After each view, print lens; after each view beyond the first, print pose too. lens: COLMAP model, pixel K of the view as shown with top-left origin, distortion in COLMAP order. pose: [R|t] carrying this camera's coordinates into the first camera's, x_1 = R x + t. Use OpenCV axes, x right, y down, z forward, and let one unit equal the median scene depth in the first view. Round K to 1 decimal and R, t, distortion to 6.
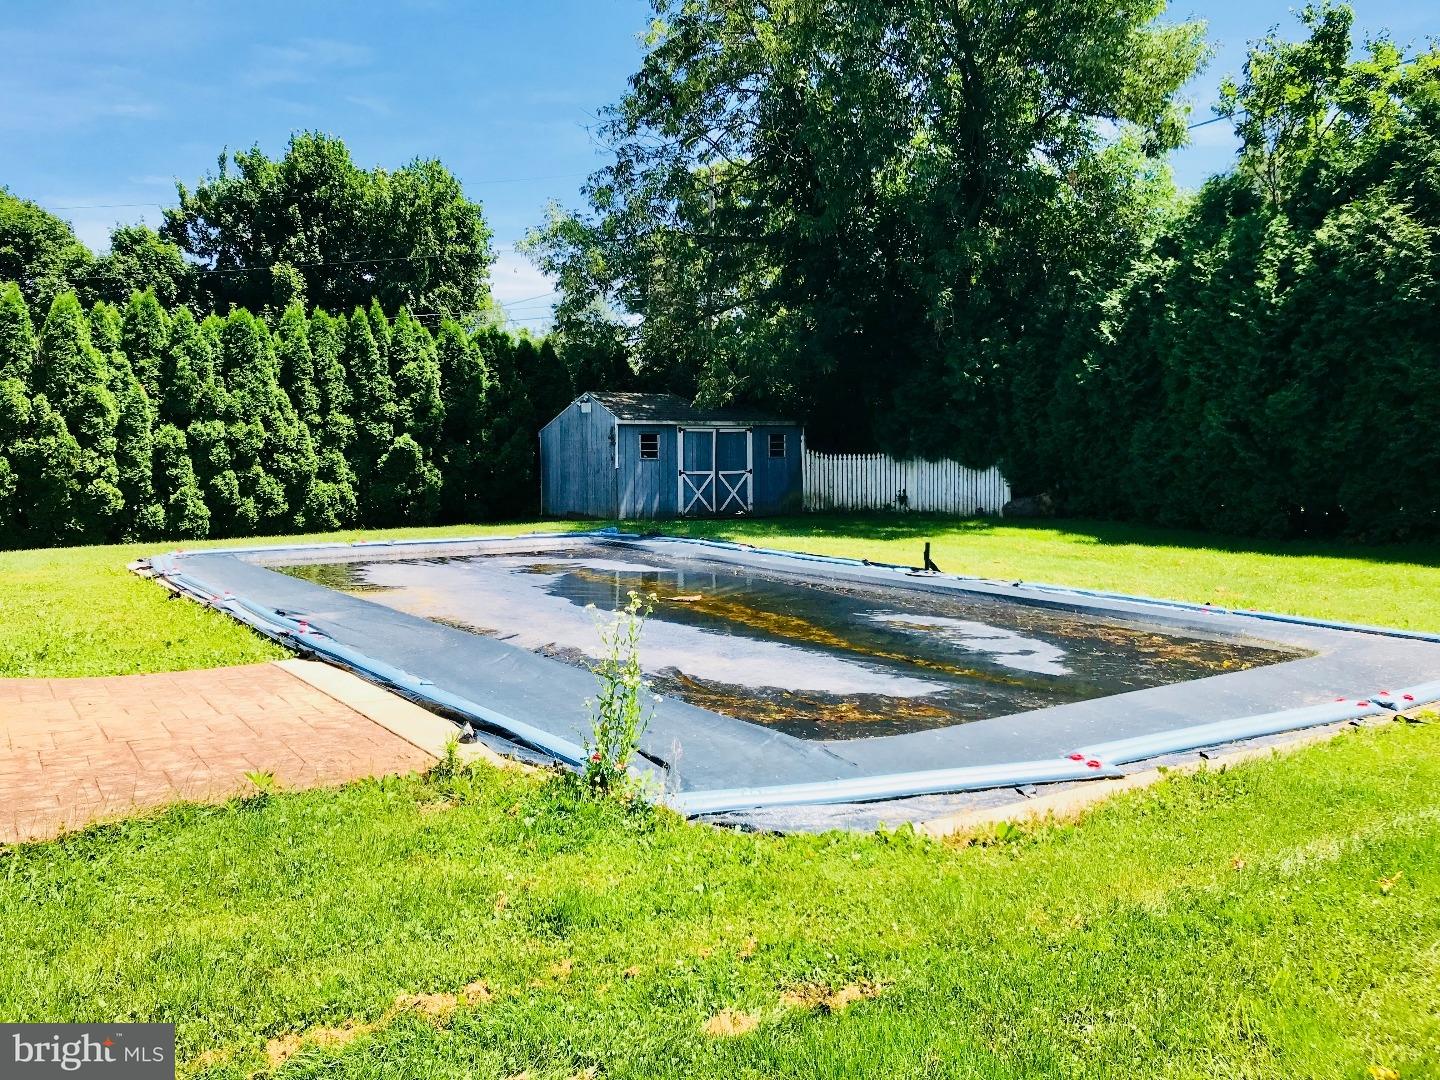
lens RADIAL K [[1179.8, 0, 710.9], [0, 1179.8, 532.1], [0, 0, 1]] dist [0.020749, -0.017328]
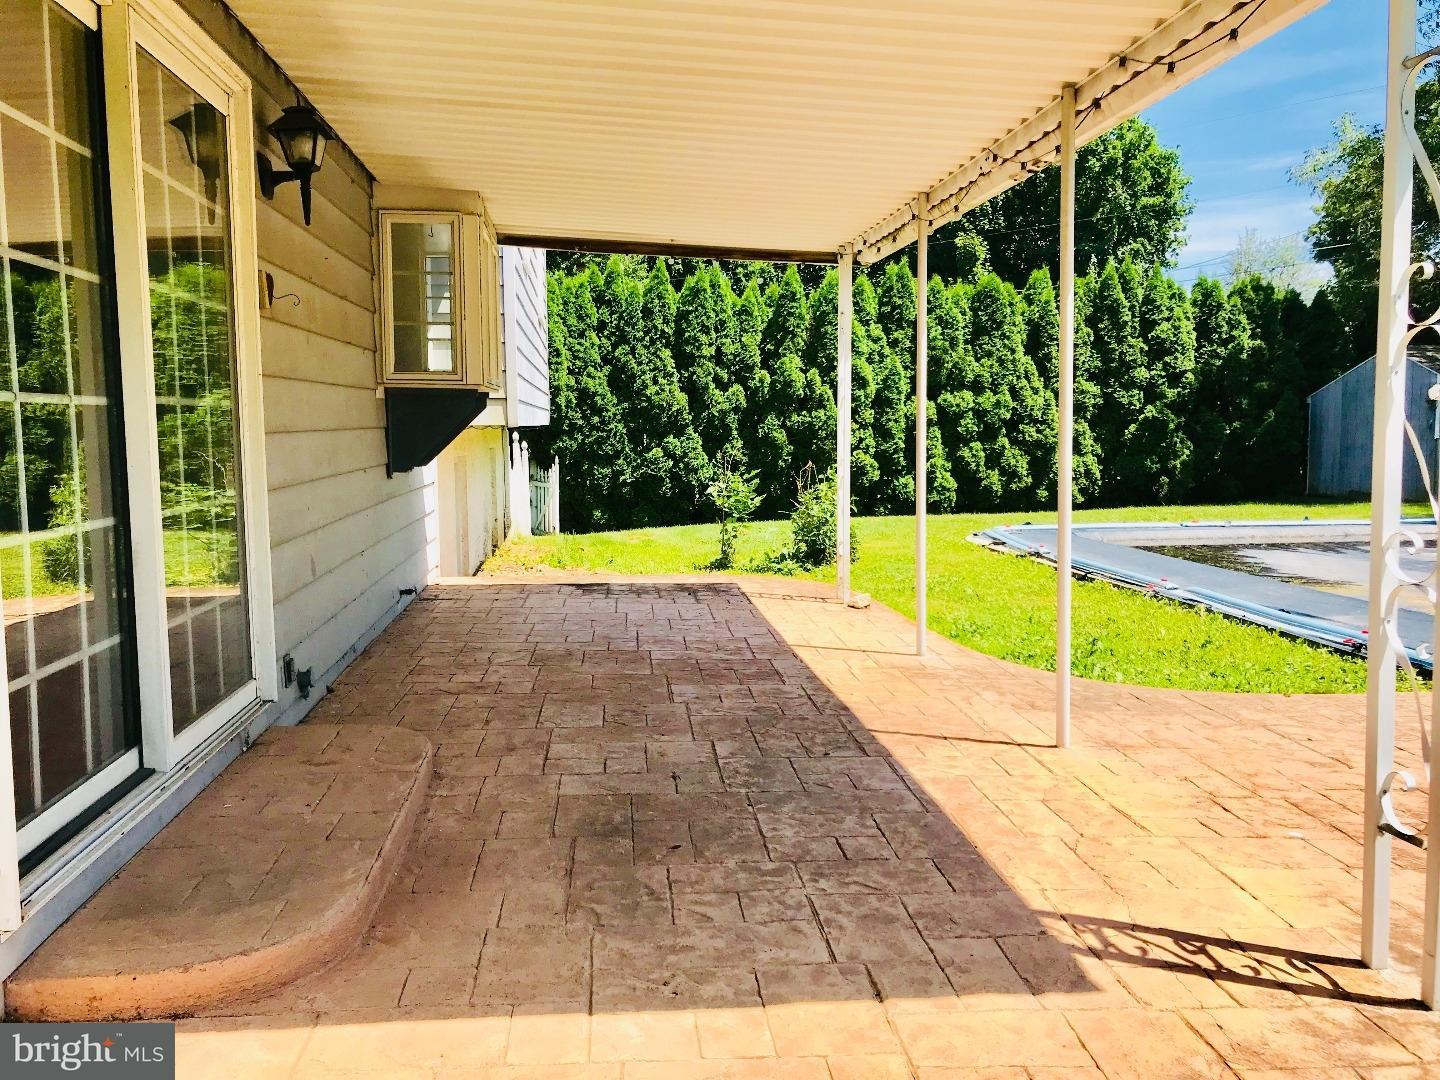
lens RADIAL K [[1179.8, 0, 720.3], [0, 1179.8, 536.8], [0, 0, 1]] dist [0.020749, -0.017328]
pose [[0.884385, 0.037276, -0.465266, -0.163942], [-0.024458, 0.999137, 0.033559, -0.001957], [0.466116, -0.018299, 0.884534, 0.047602]]
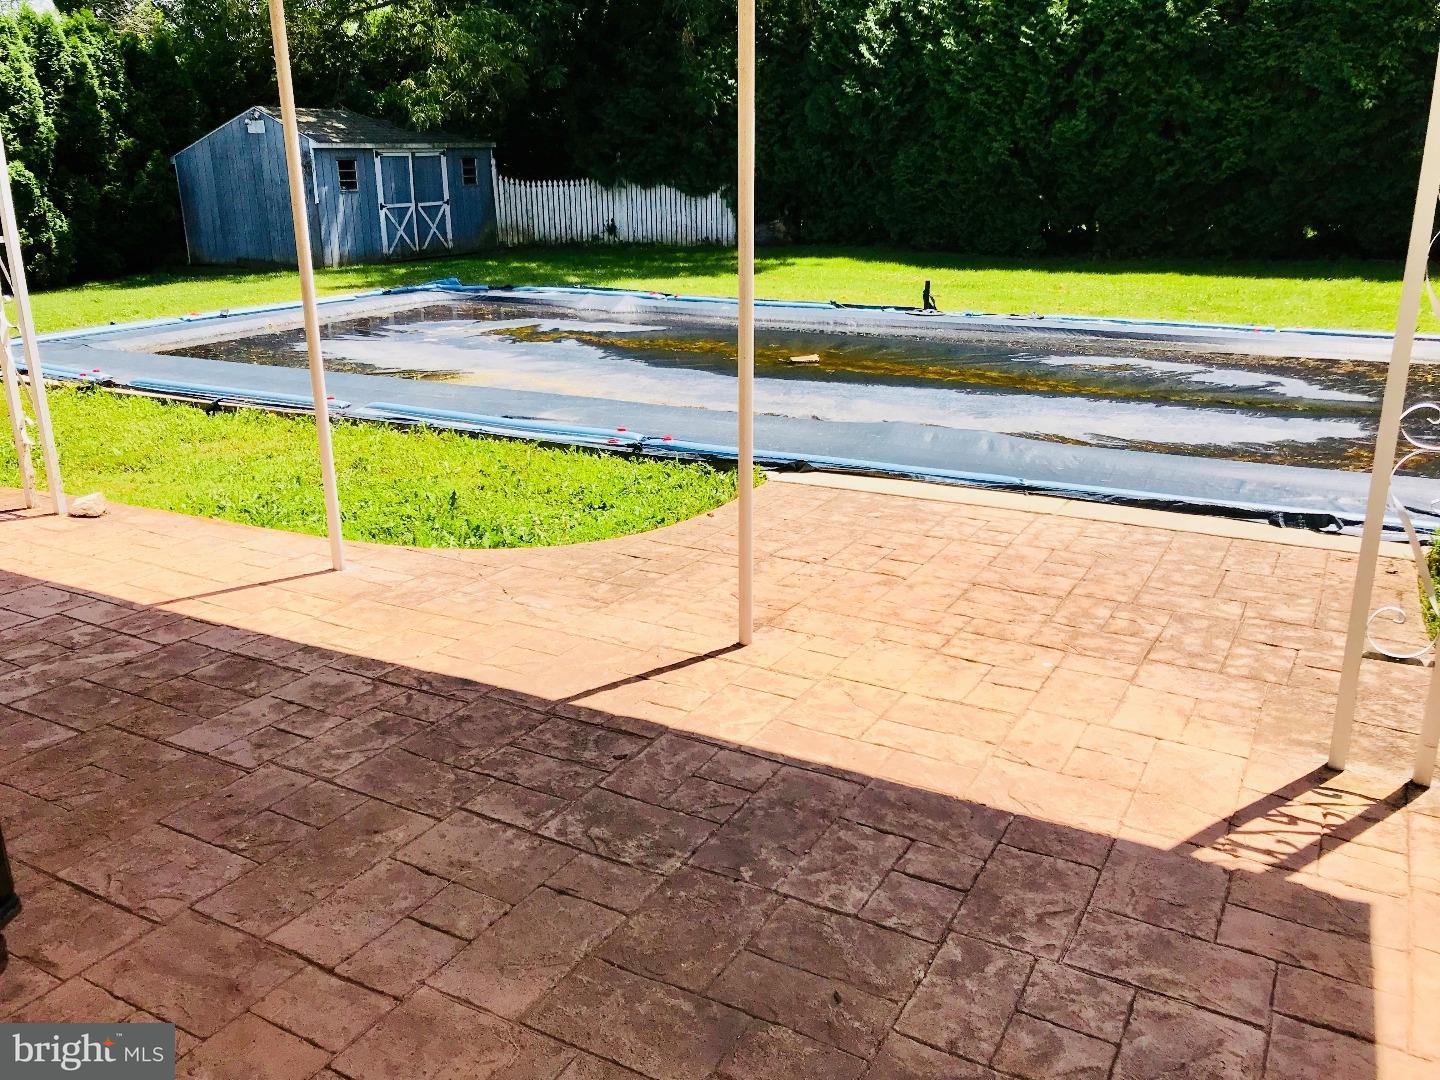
lens RADIAL K [[1179.8, 0, 727.8], [0, 1179.8, 539.2], [0, 0, 1]] dist [0.020749, -0.017328]
pose [[0.884543, -0.150430, 0.441536, -0.287571], [0.042027, 0.968423, 0.245746, -0.021263], [-0.464562, -0.198816, 0.862934, 0.102927]]
